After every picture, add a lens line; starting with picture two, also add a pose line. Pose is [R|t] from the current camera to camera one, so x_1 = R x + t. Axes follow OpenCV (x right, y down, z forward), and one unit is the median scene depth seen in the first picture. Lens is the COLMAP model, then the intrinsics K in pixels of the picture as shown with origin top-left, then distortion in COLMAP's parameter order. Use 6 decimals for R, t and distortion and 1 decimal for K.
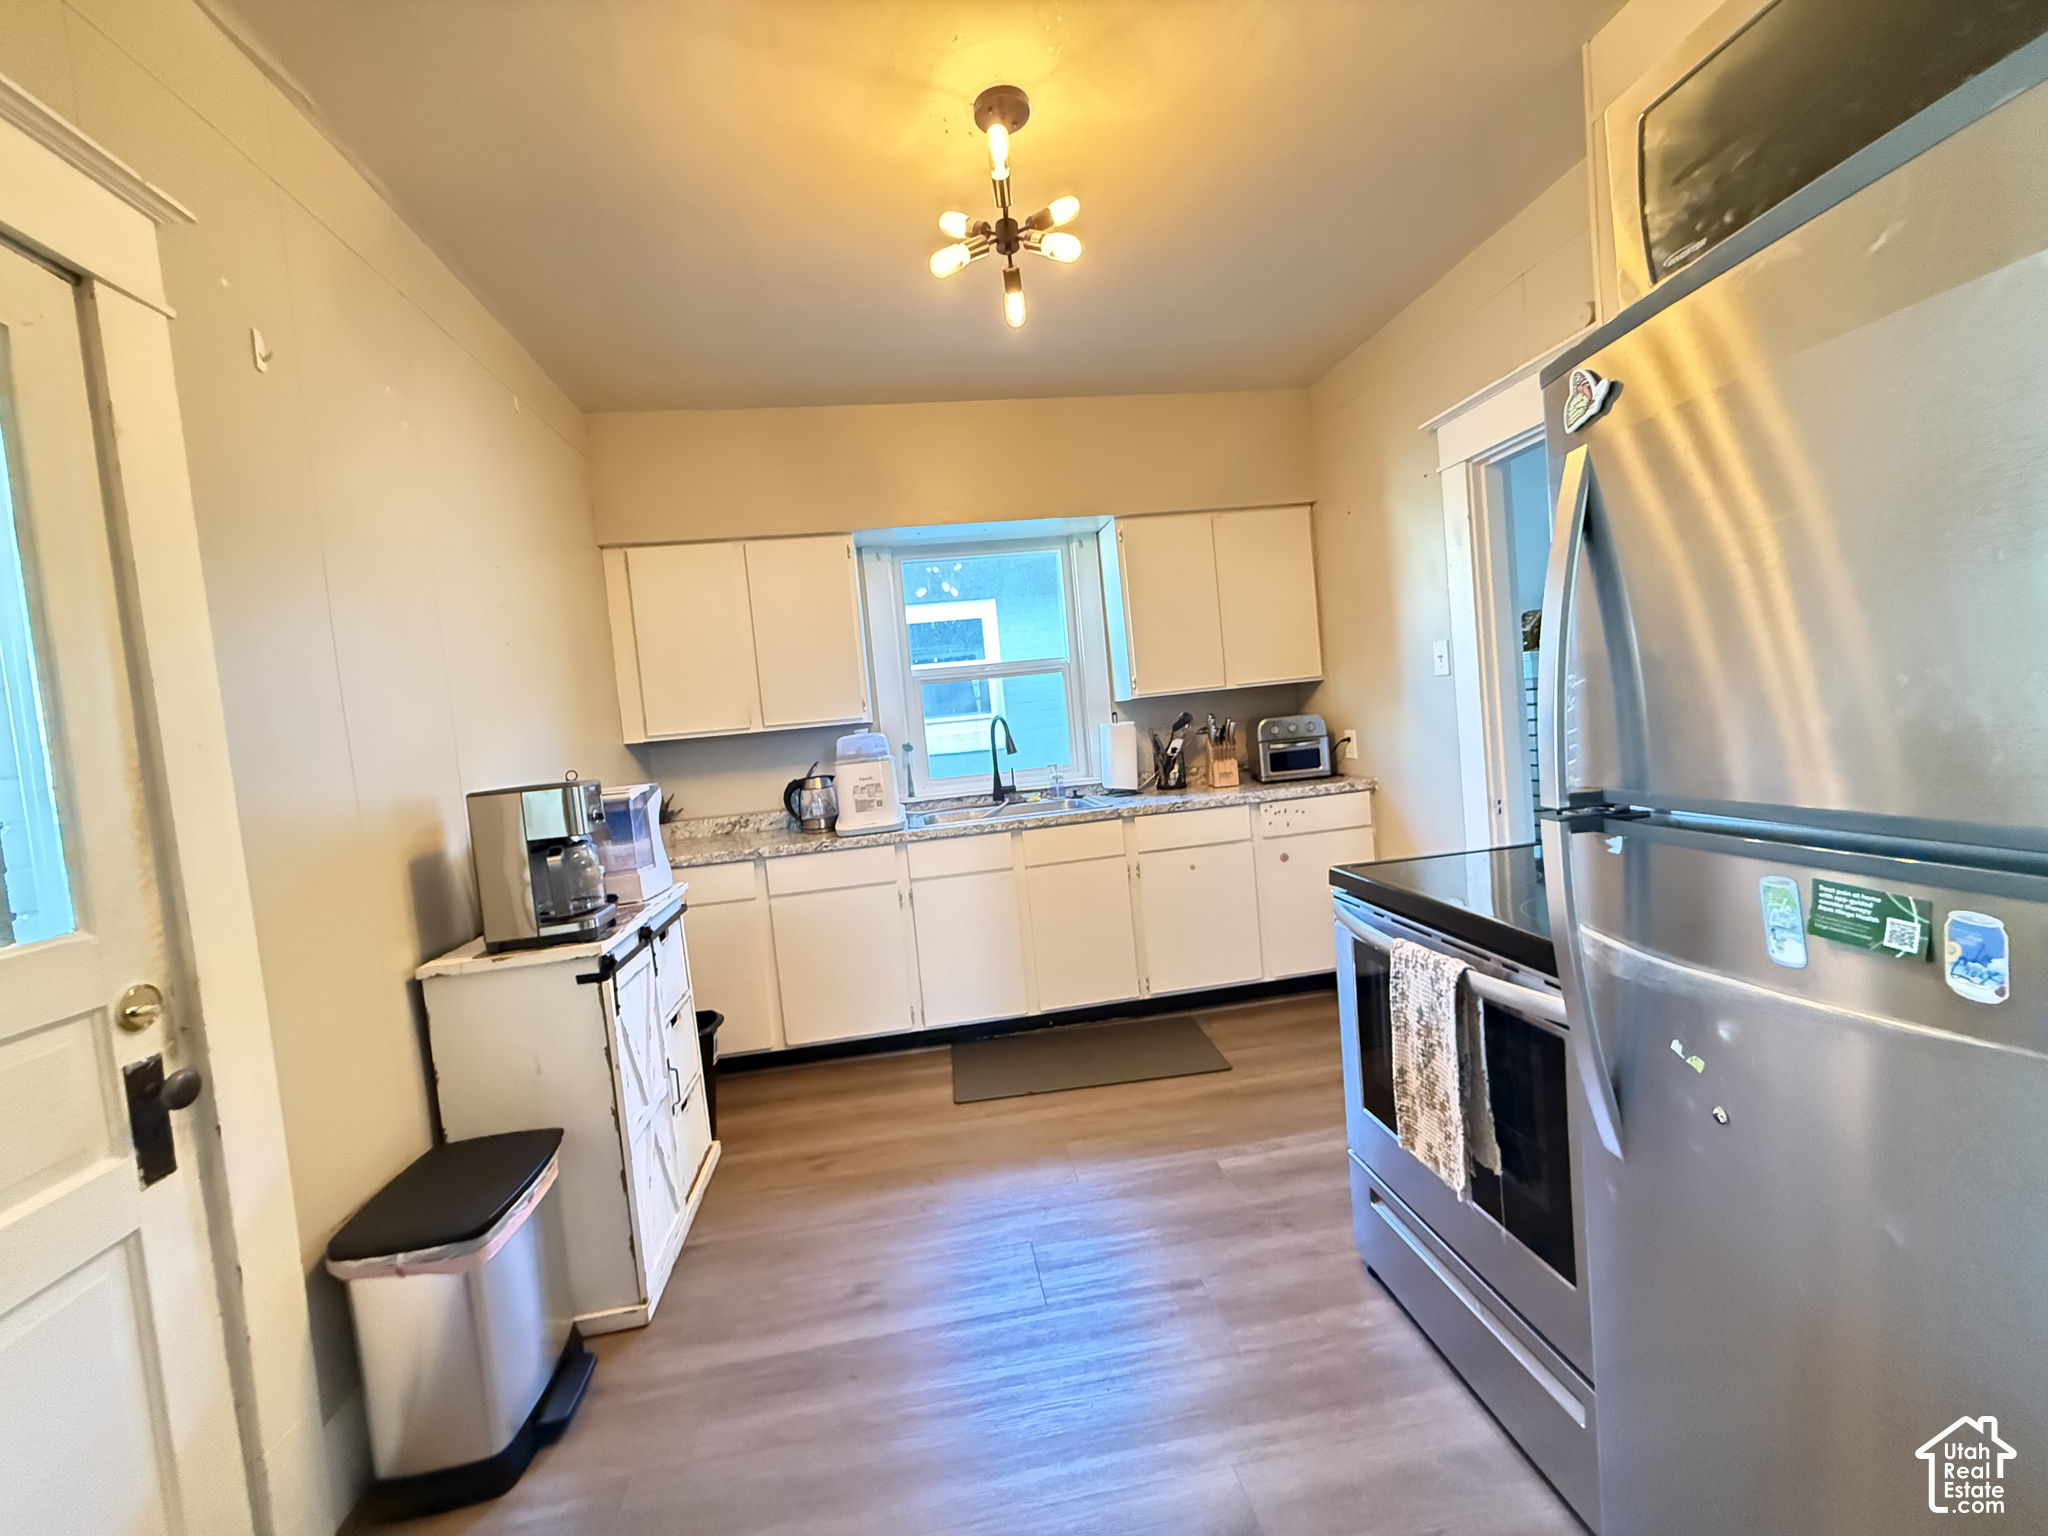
lens RADIAL K [[816.5, 0, 1019.9], [0, 816.5, 763.8], [0, 0, 1]] dist [-0.001669, 0.000075]
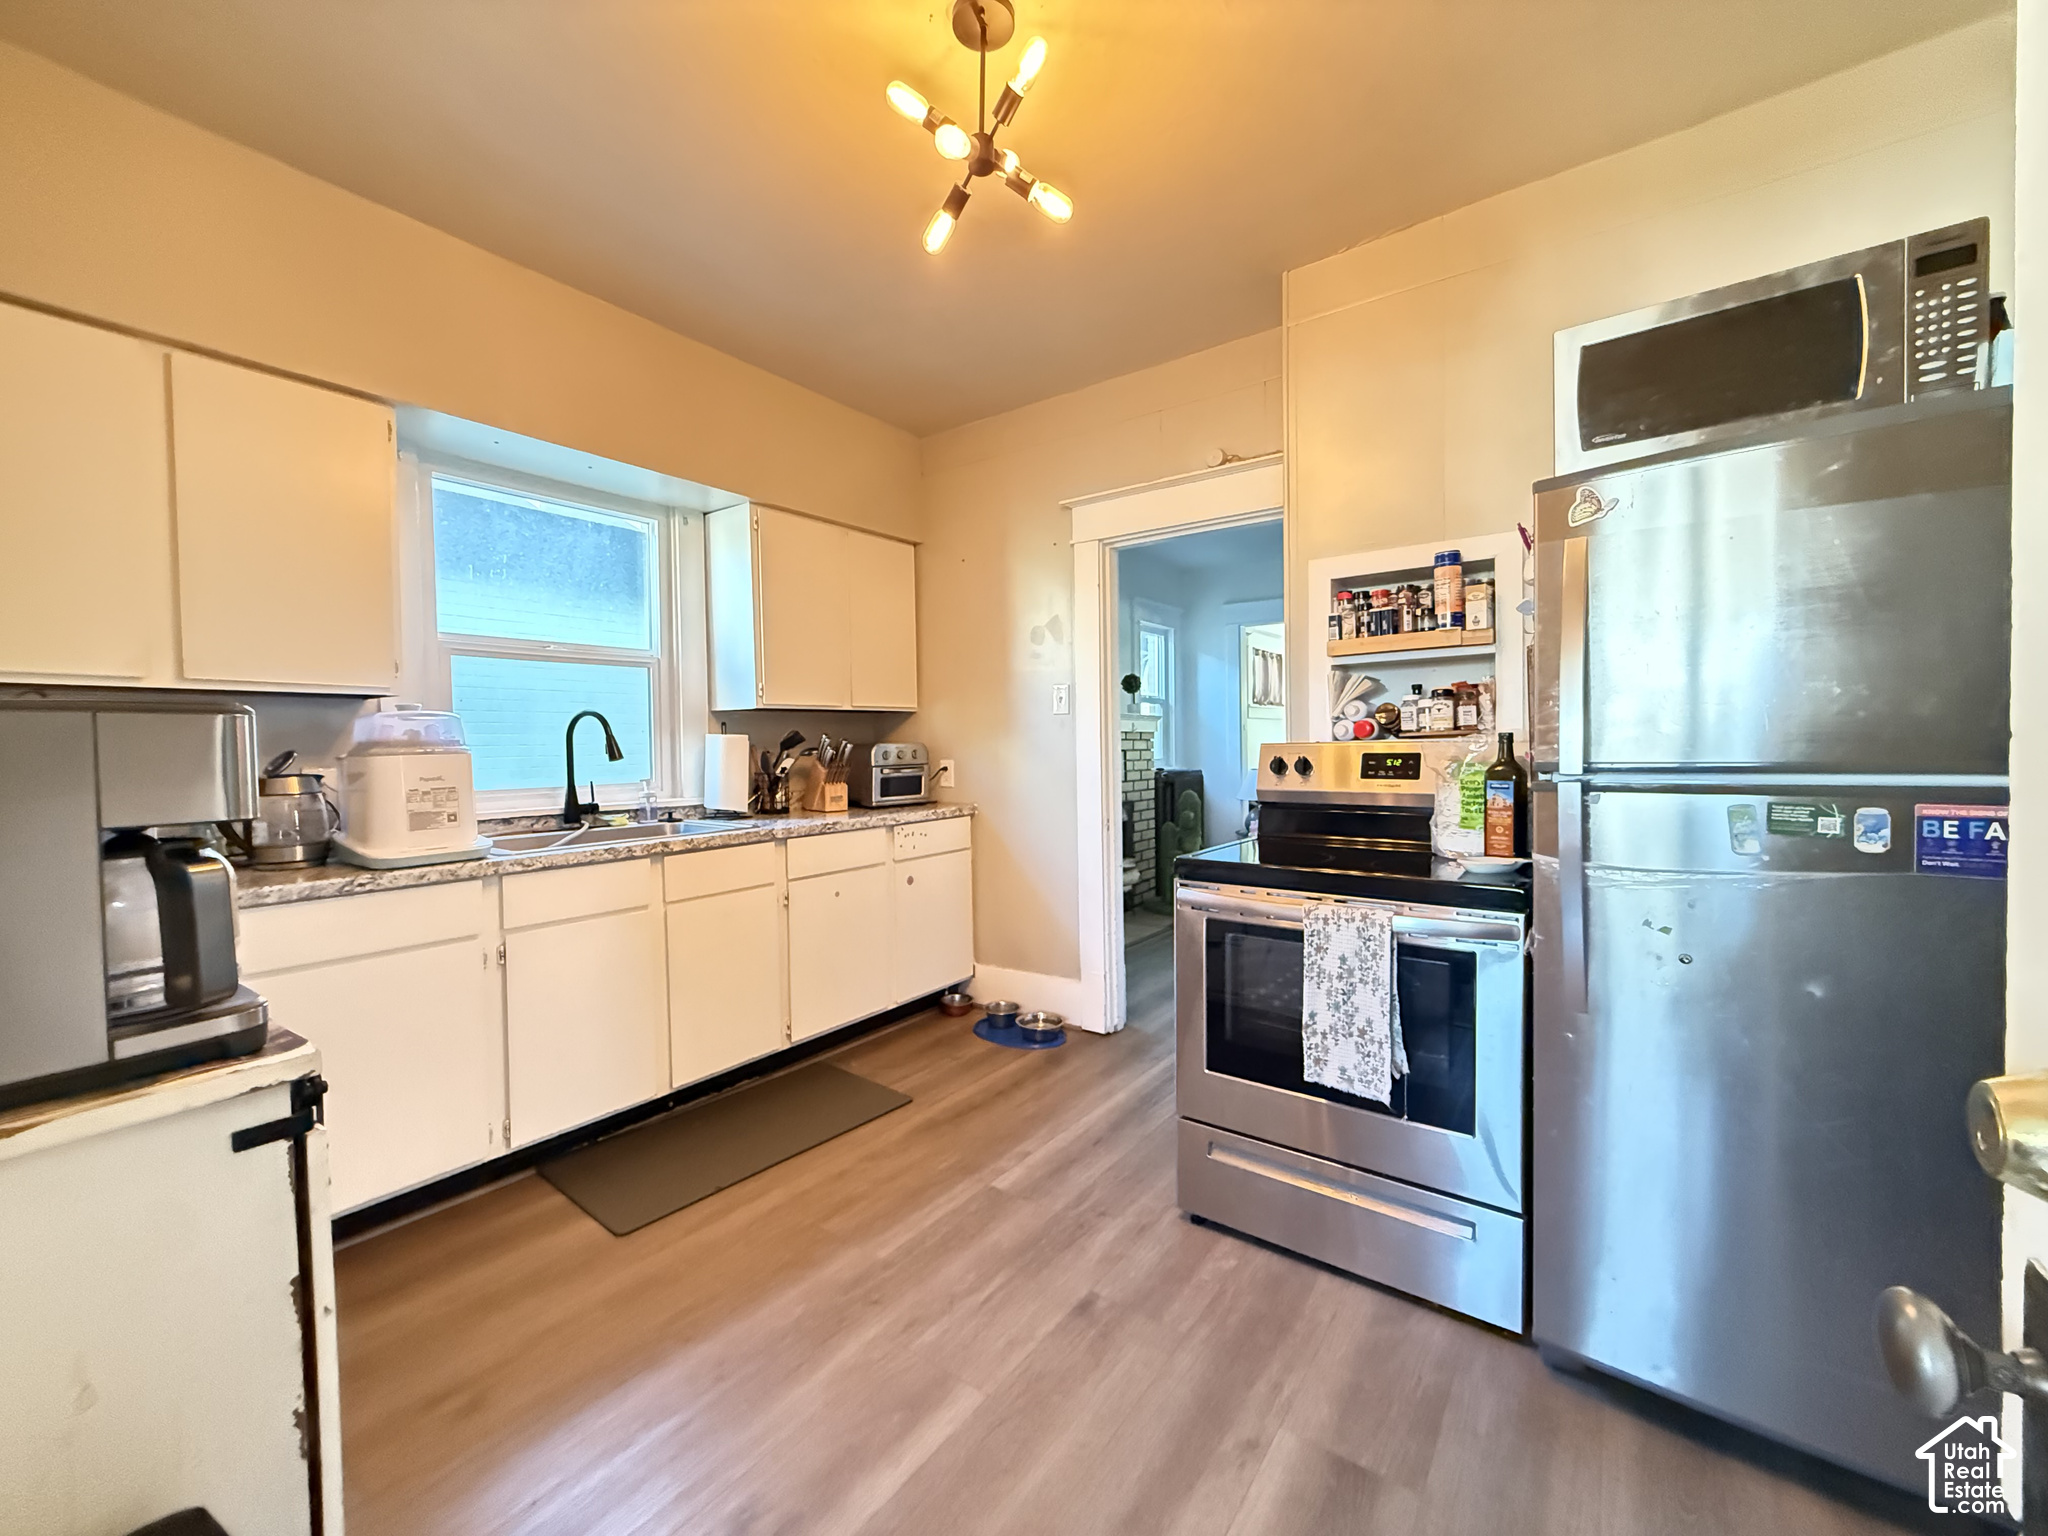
lens RADIAL K [[816.5, 0, 1019.9], [0, 816.5, 763.8], [0, 0, 1]] dist [-0.001669, 0.000075]
pose [[0.694201, 0.064798, 0.716859, -0.318166], [-0.014212, 0.996979, -0.076356, 0.047459], [-0.719641, 0.042819, 0.693025, 0.205308]]
